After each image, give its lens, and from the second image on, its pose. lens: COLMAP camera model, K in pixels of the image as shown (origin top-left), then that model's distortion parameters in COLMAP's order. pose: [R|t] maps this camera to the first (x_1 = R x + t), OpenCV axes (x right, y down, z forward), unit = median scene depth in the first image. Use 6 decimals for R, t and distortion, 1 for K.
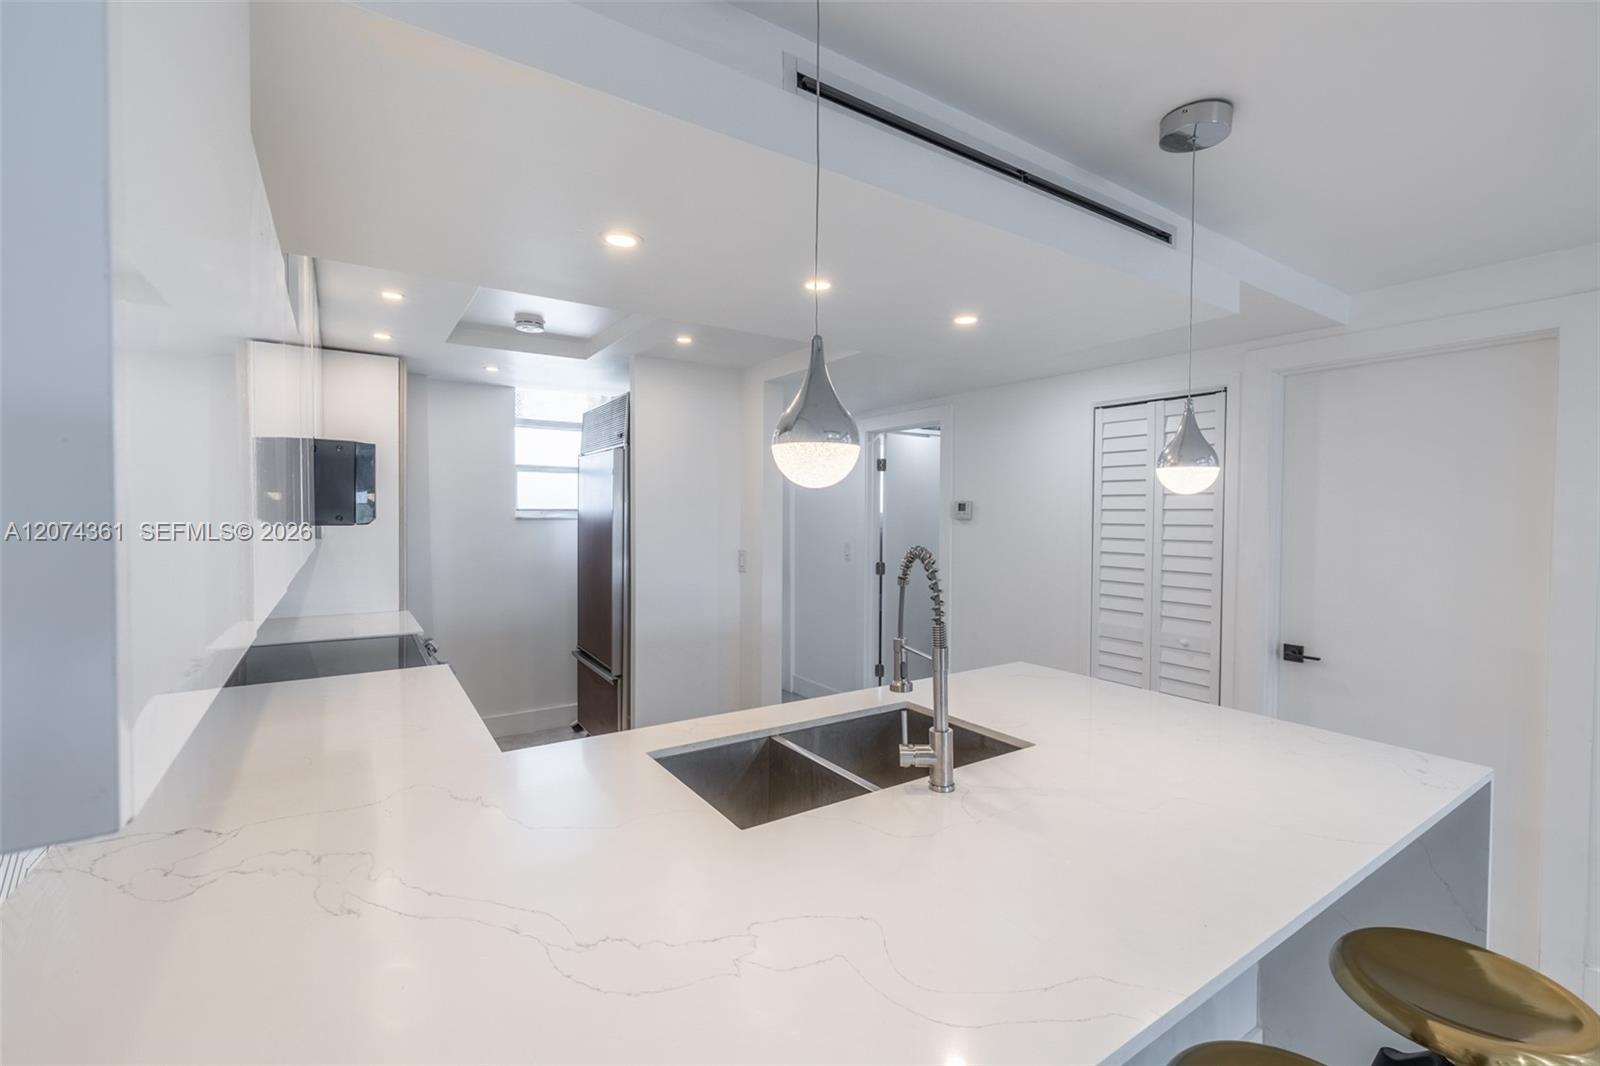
lens RADIAL K [[690.6, 0, 800.0], [0, 690.6, 533.0], [0, 0, 1]] dist [0.001603, 0.000188]
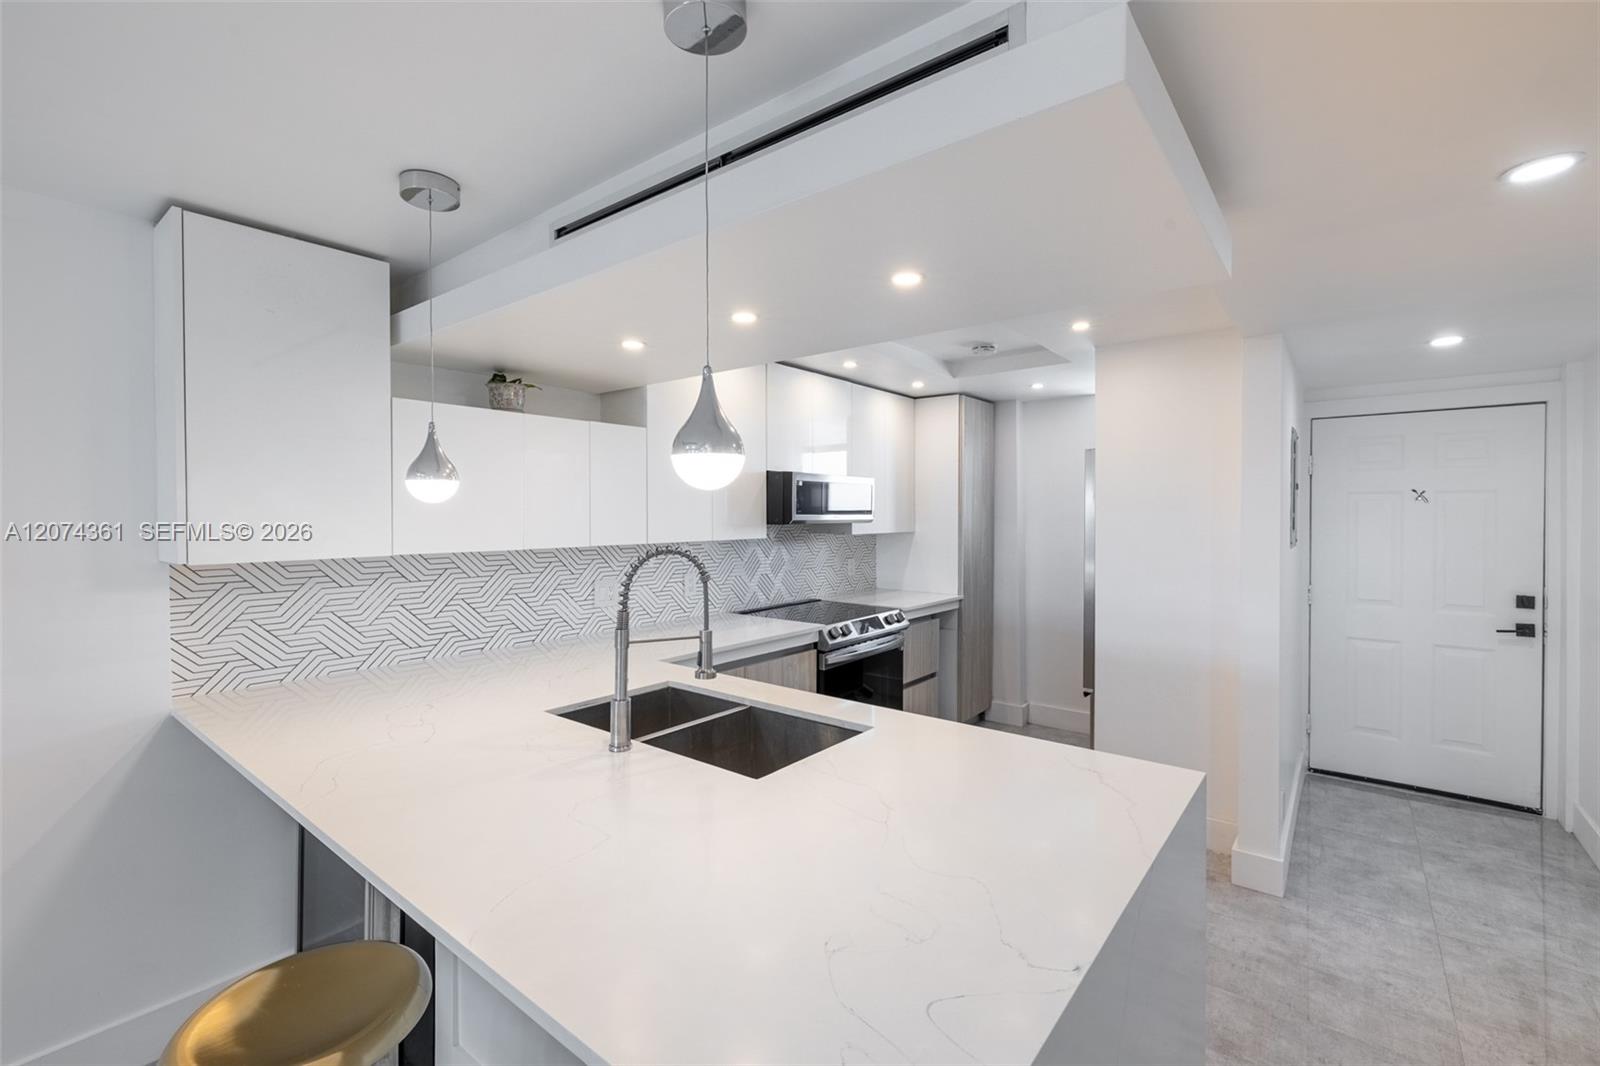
lens RADIAL K [[687.7, 0, 806.1], [0, 687.7, 498.0], [0, 0, 1]] dist [0.000274, 0.000105]
pose [[0.305938, -0.028694, -0.951619, 1.092684], [-0.028106, 0.998838, -0.039153, -0.010430], [0.951636, 0.038725, 0.304776, 0.727133]]
